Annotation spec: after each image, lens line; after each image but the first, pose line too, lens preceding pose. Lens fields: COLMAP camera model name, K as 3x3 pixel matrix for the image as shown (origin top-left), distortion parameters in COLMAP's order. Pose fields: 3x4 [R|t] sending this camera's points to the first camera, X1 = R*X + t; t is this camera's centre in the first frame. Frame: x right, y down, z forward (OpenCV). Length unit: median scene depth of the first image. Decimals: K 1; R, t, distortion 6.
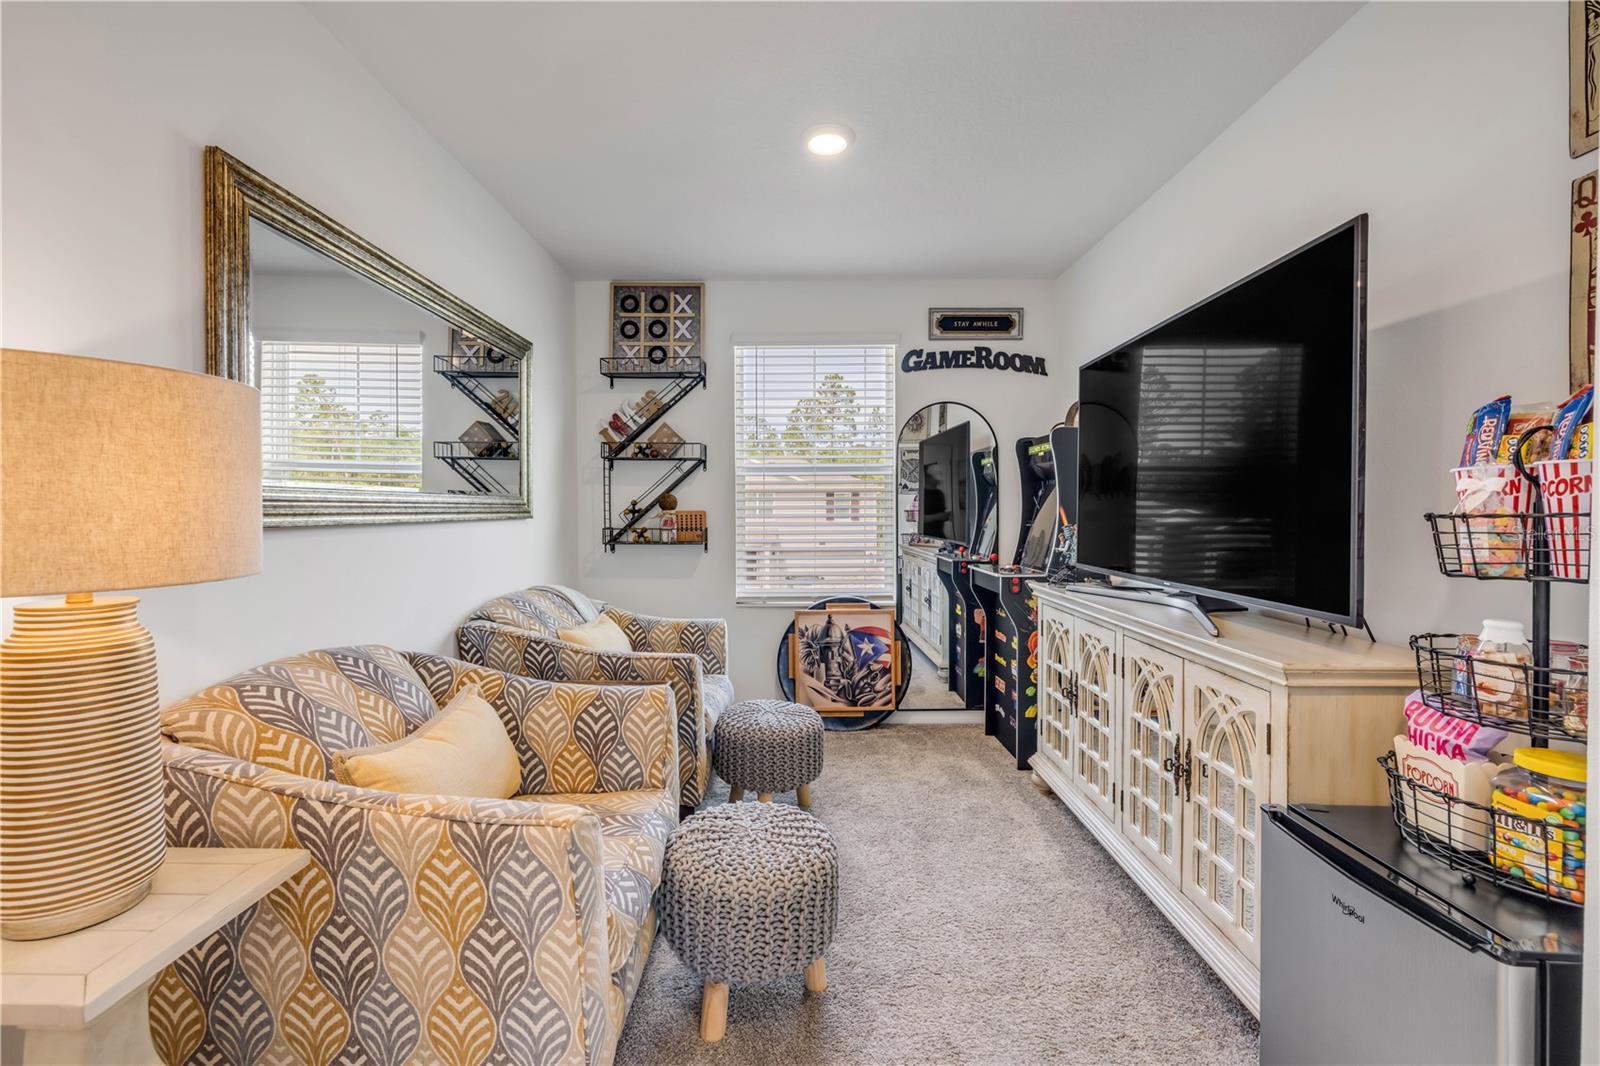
lens RADIAL K [[681.0, 0, 802.2], [0, 681.0, 523.3], [0, 0, 1]] dist [-0.003005, 0.000594]
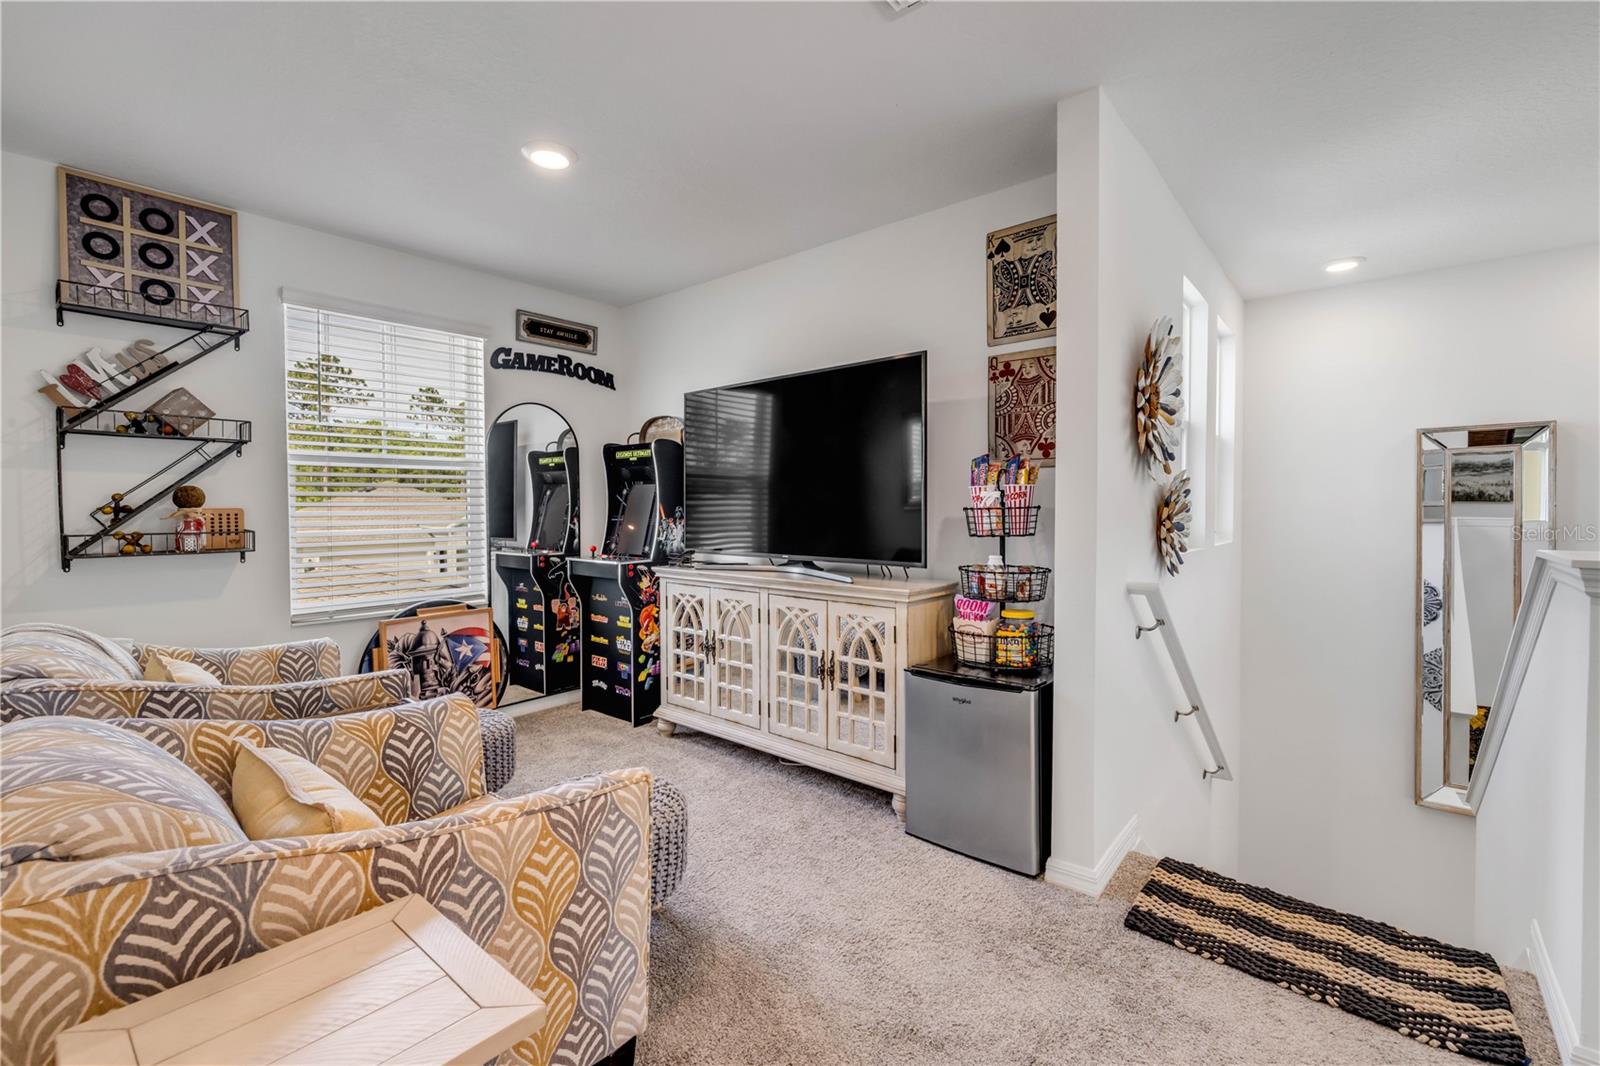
lens RADIAL K [[681.0, 0, 807.3], [0, 681.0, 522.4], [0, 0, 1]] dist [-0.003005, 0.000594]
pose [[0.639283, -0.019959, 0.768712, -0.333493], [0.017171, 0.999784, 0.011678, -0.000401], [-0.768779, 0.005733, 0.639488, 0.013872]]
